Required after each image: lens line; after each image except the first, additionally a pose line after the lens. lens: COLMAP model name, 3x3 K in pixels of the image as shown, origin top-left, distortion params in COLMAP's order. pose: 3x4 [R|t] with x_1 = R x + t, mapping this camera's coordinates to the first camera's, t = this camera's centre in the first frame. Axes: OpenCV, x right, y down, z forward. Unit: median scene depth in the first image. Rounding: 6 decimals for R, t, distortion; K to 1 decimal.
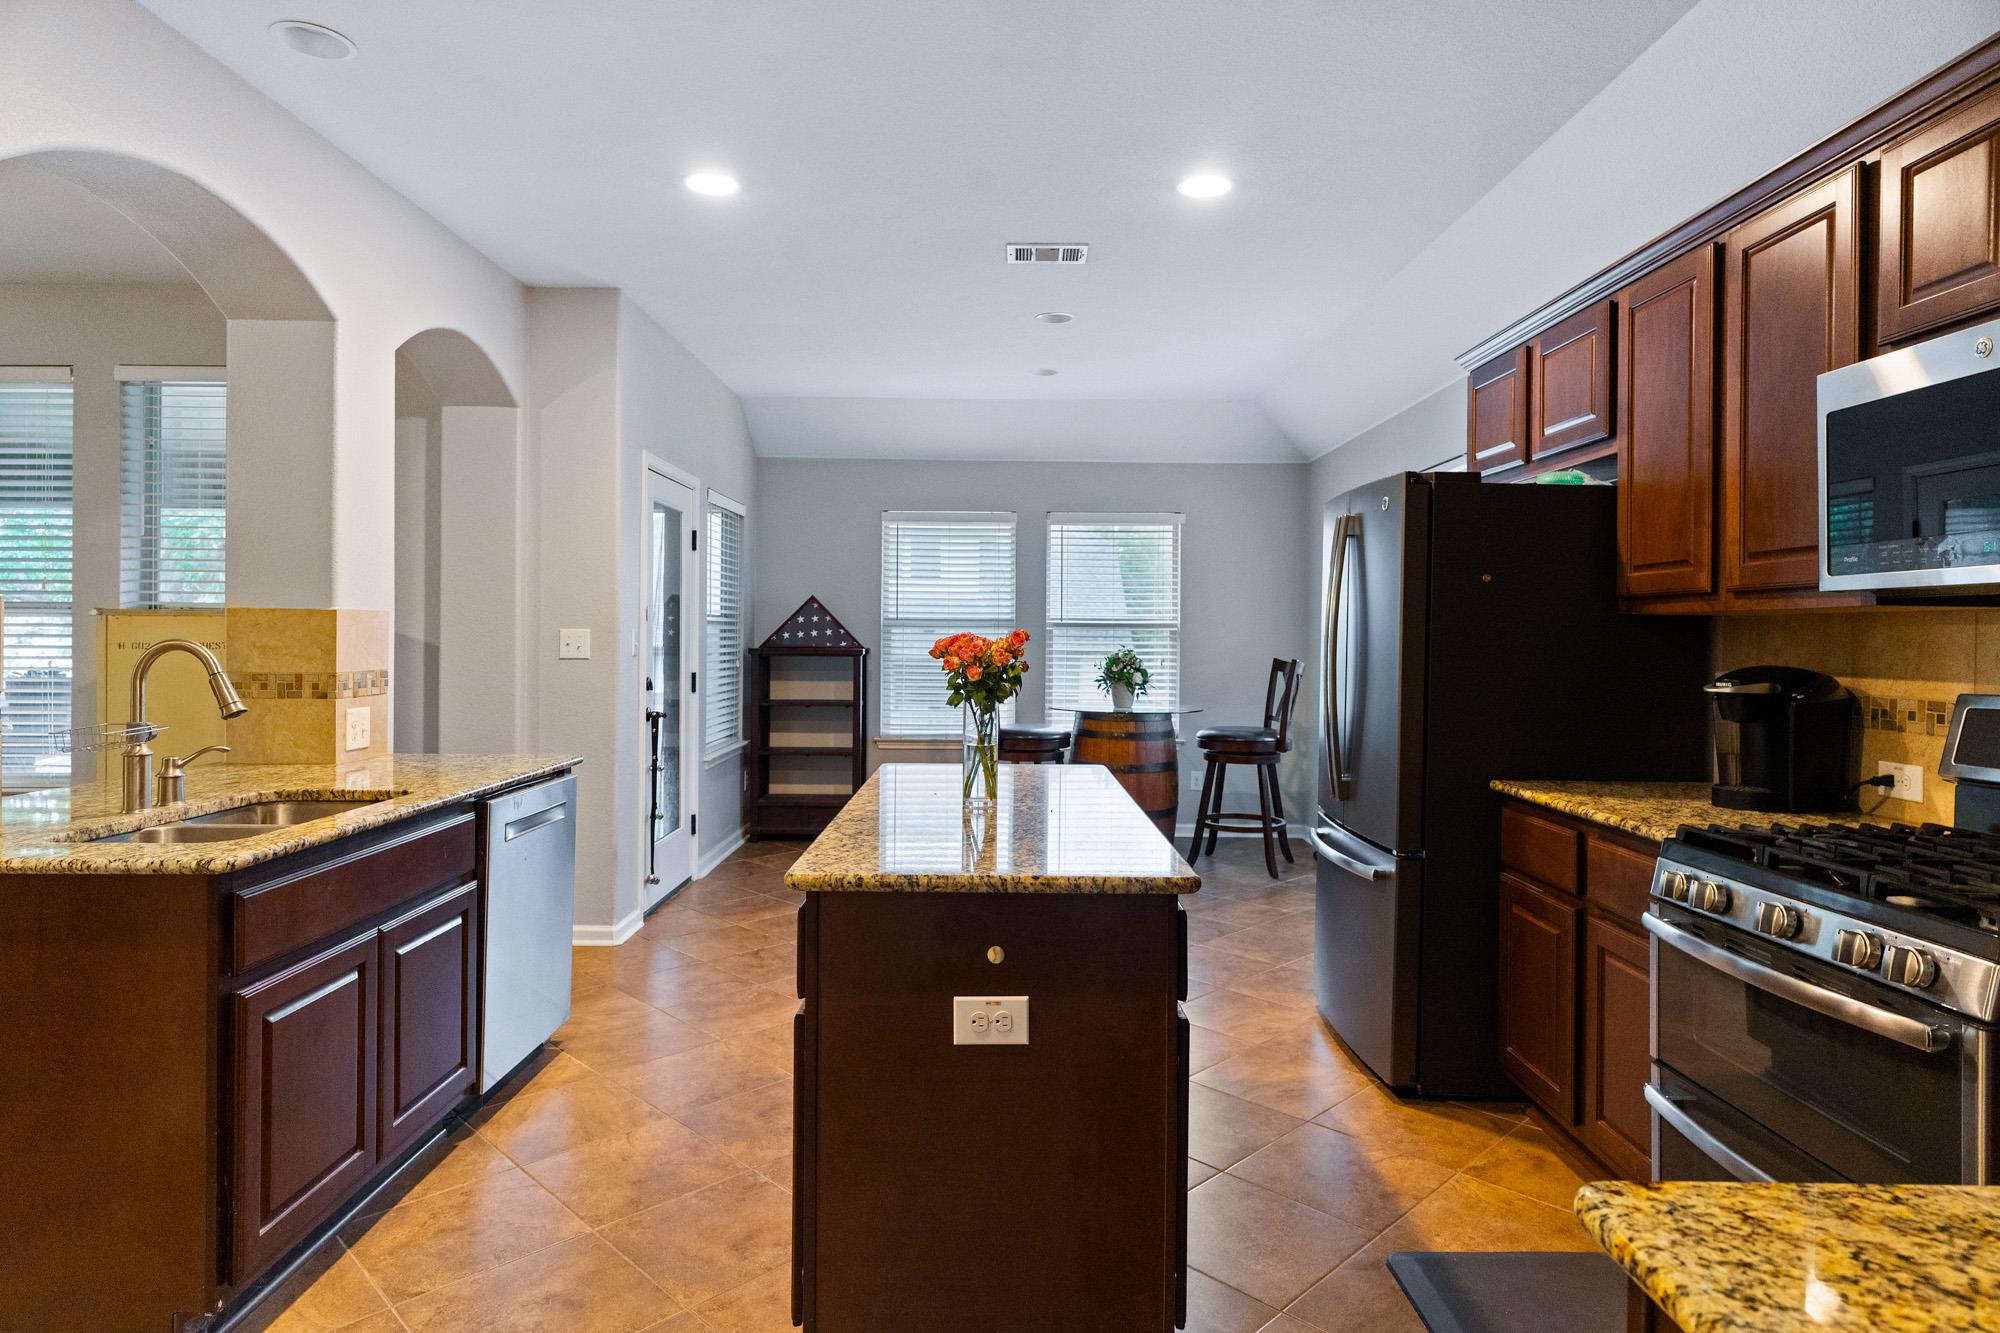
lens RADIAL K [[1125.4, 0, 1004.6], [0, 1125.4, 647.8], [0, 0, 1]] dist [-0.001790, 0.001401]
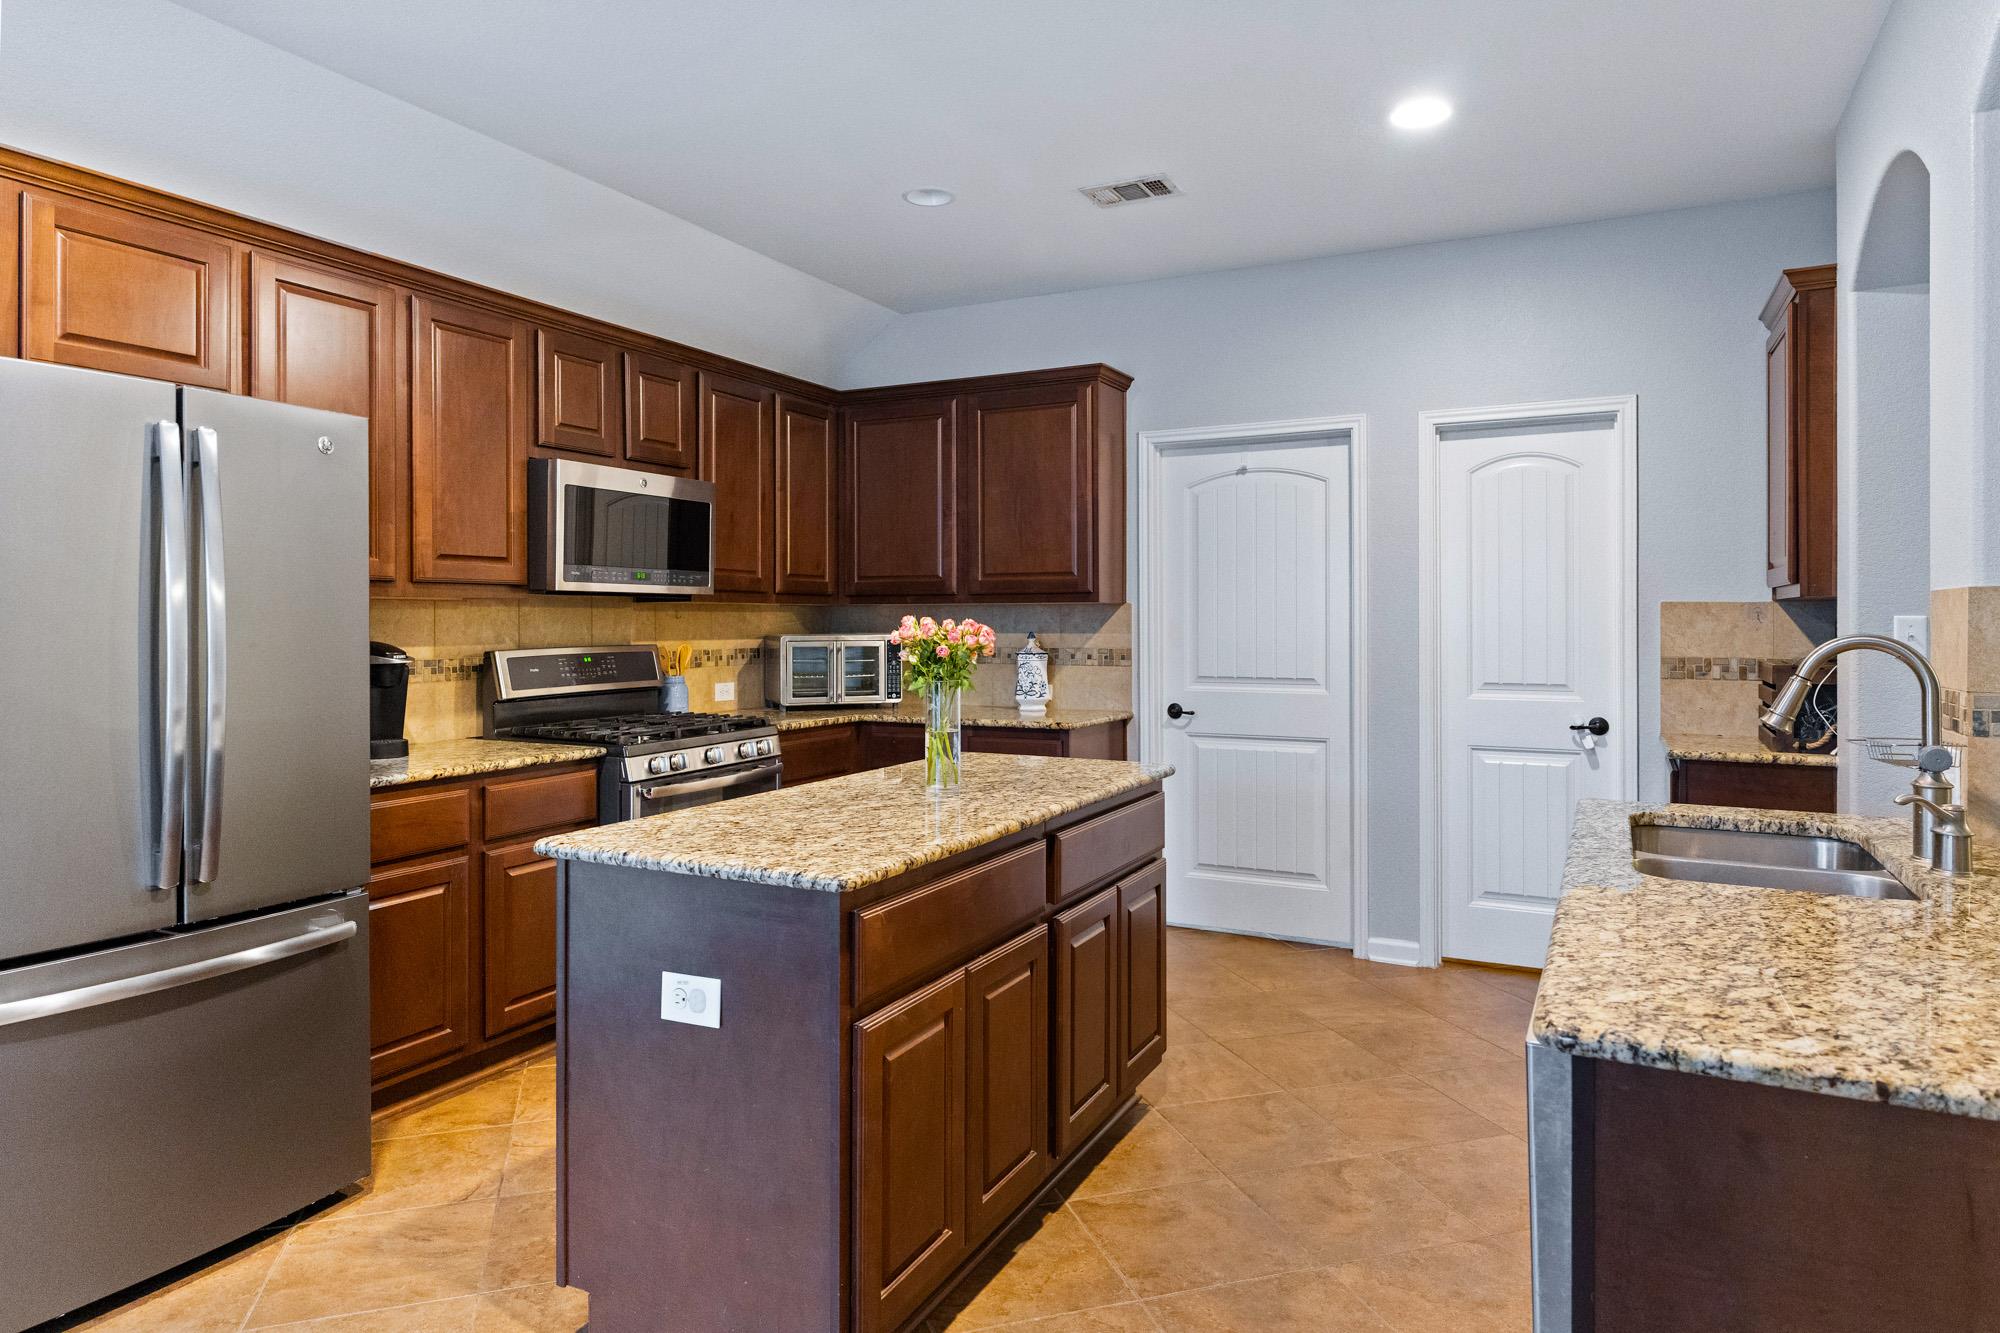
lens RADIAL K [[1196.9, 0, 972.7], [0, 1196.9, 622.7], [0, 0, 1]] dist [0.005378, -0.000904]
pose [[-0.877735, -0.009711, 0.479048, -0.216519], [-0.000335, 0.999807, 0.019653, -0.012332], [-0.479147, 0.017090, -0.877569, 0.746445]]
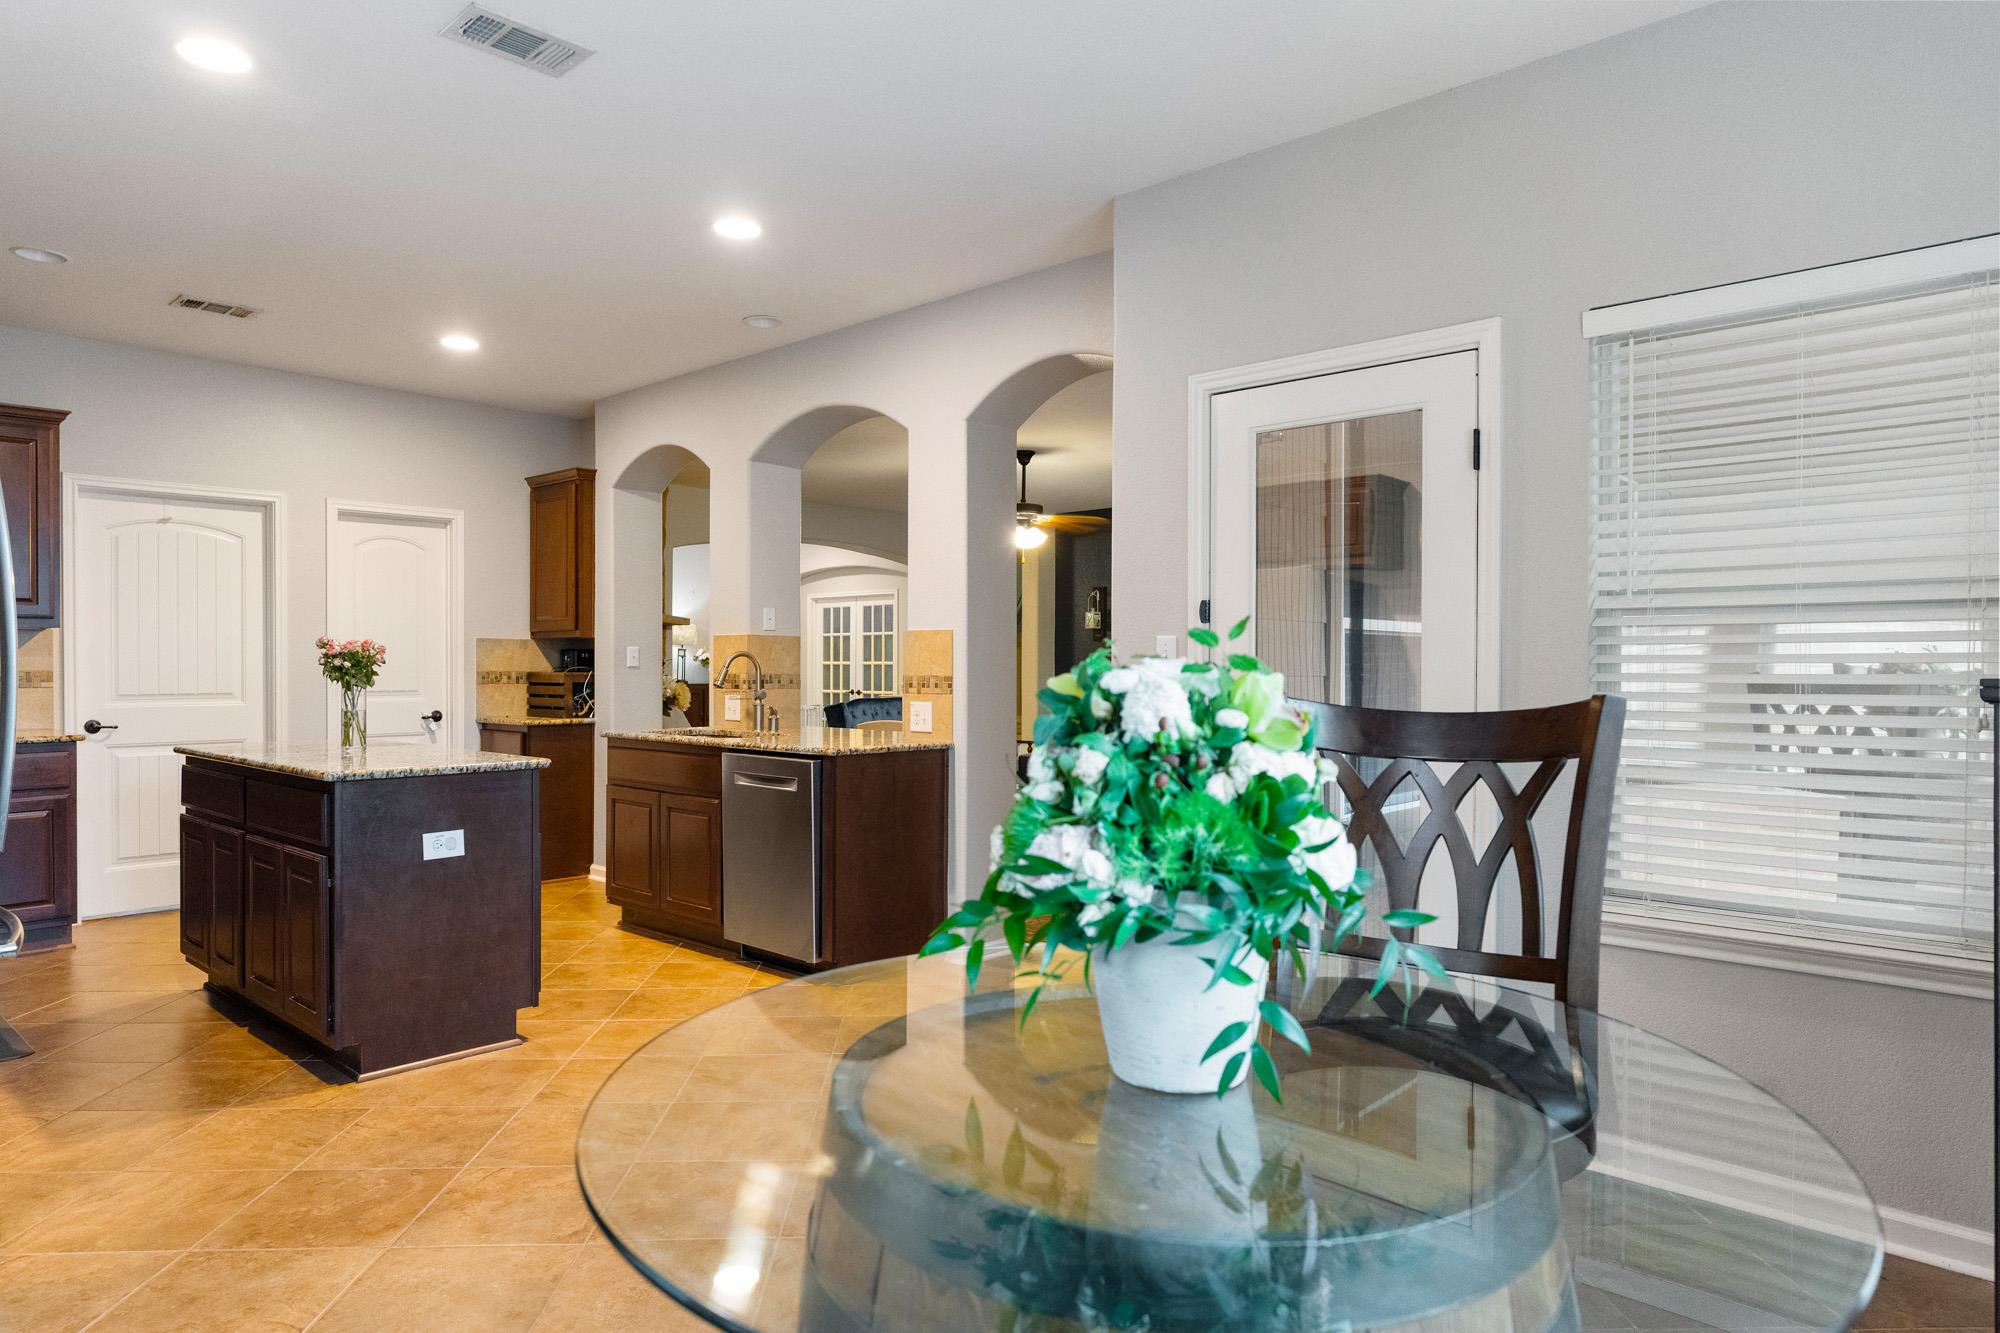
lens RADIAL K [[1229.0, 0, 1005.3], [0, 1229.0, 672.5], [0, 0, 1]] dist [-0.000054, -0.000820]
pose [[-0.689417, -0.004202, -0.724353, 0.229141], [-0.016859, 0.999805, 0.010246, 0.000487], [0.724169, 0.019275, -0.689353, 1.095675]]
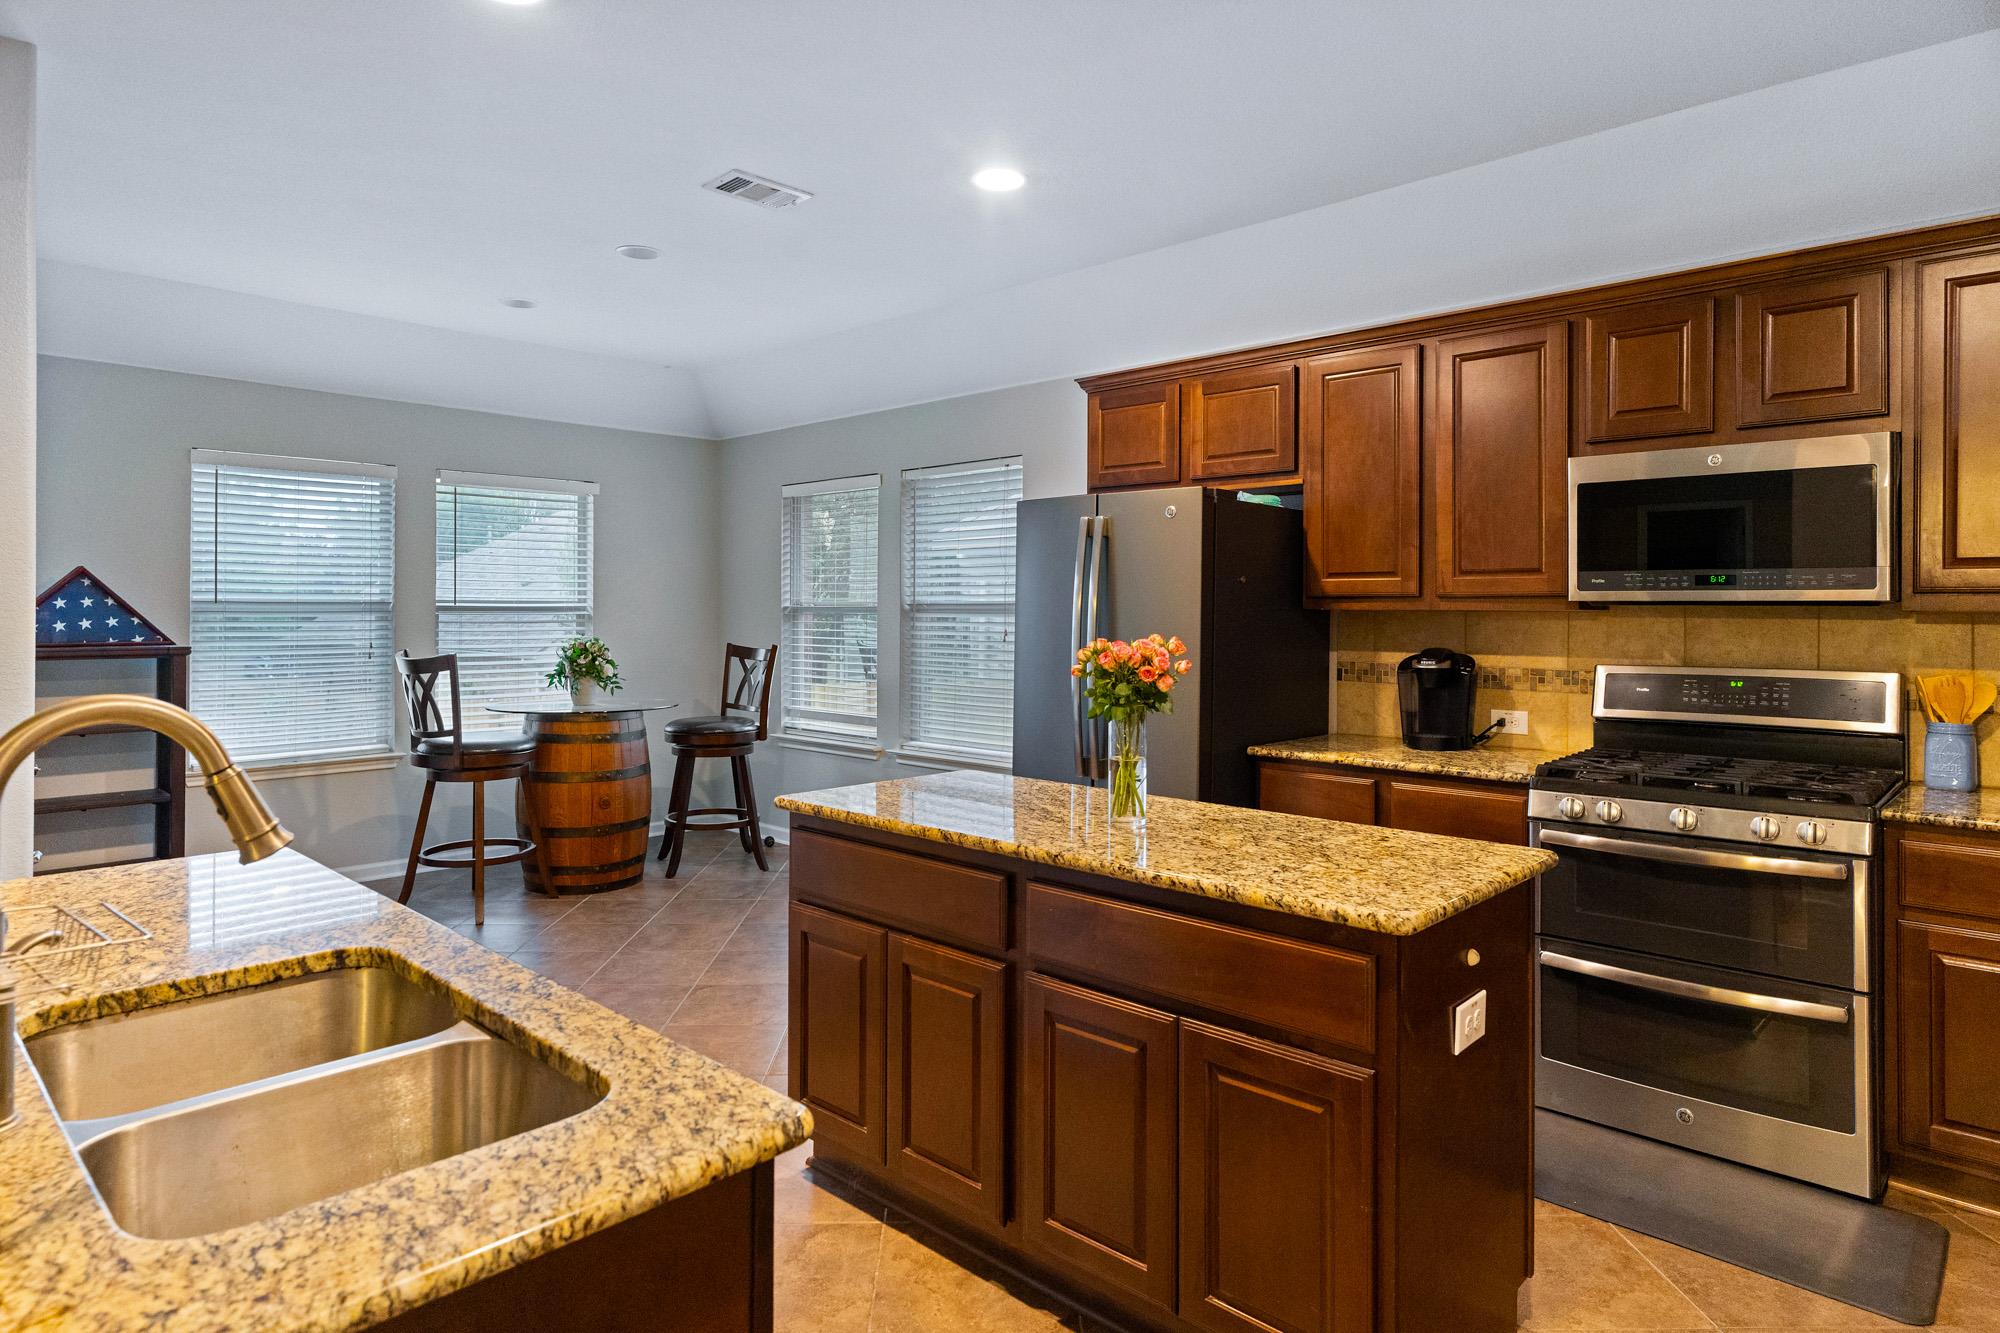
lens RADIAL K [[1125.4, 0, 1008.0], [0, 1125.4, 614.3], [0, 0, 1]] dist [-0.001790, 0.001401]
pose [[0.690302, -0.008414, 0.723472, -0.295921], [0.011440, 0.999934, 0.000713, -0.013812], [-0.723431, 0.007784, 0.690353, 0.166216]]
